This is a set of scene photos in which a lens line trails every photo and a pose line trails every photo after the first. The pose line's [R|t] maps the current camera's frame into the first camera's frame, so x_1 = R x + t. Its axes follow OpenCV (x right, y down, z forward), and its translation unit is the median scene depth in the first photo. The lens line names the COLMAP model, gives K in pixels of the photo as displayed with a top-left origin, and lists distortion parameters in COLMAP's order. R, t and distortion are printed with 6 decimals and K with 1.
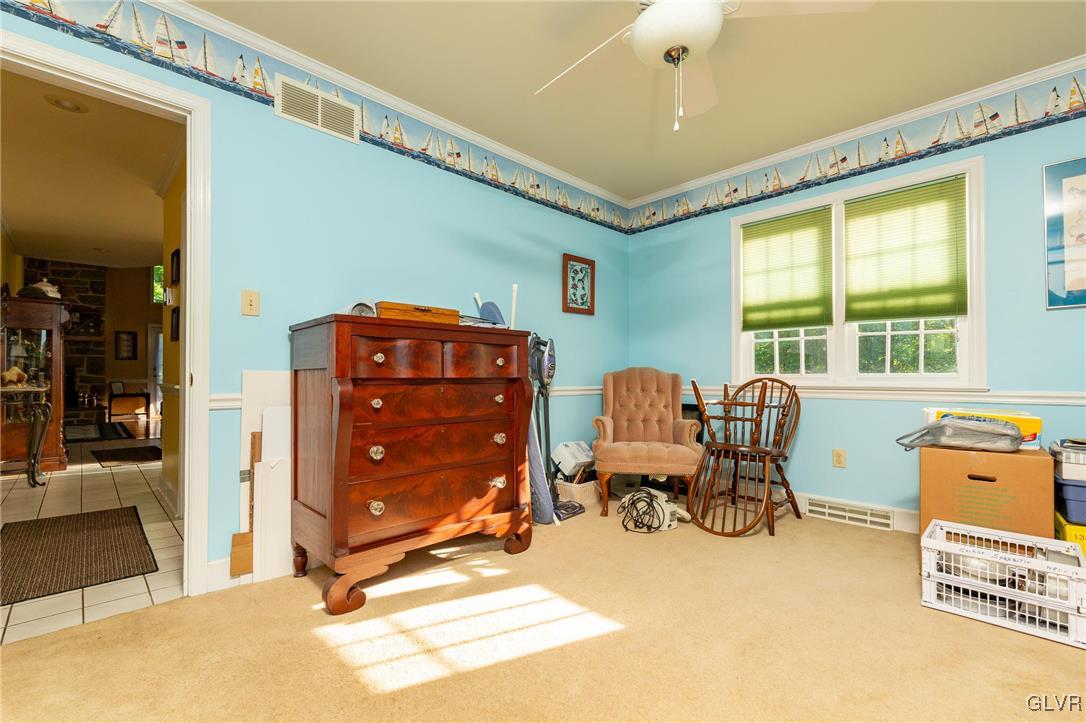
lens RADIAL K [[460.8, 0, 538.7], [0, 460.8, 371.2], [0, 0, 1]] dist [0.000480, -0.000203]
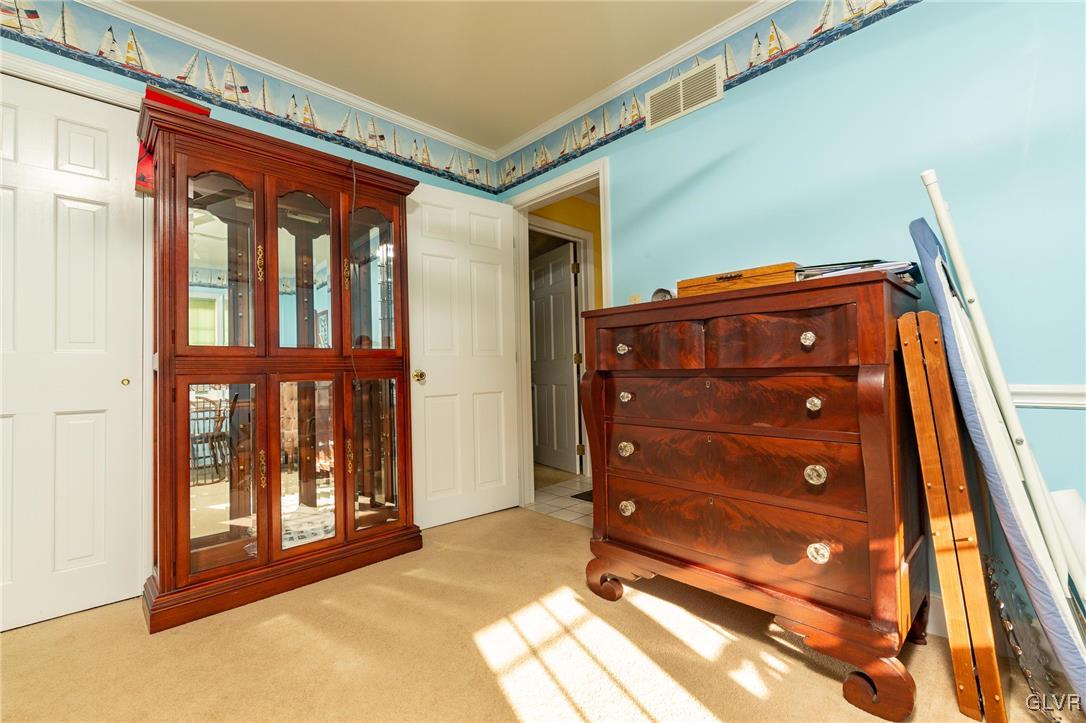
lens RADIAL K [[466.8, 0, 543.0], [0, 466.8, 361.5], [0, 0, 1]] dist [-0.001818, -0.000123]
pose [[-0.003619, -0.020558, -0.999782, 0.538689], [0.030646, 0.999317, -0.020660, 0.010475], [0.999524, -0.030714, -0.002987, 0.738774]]
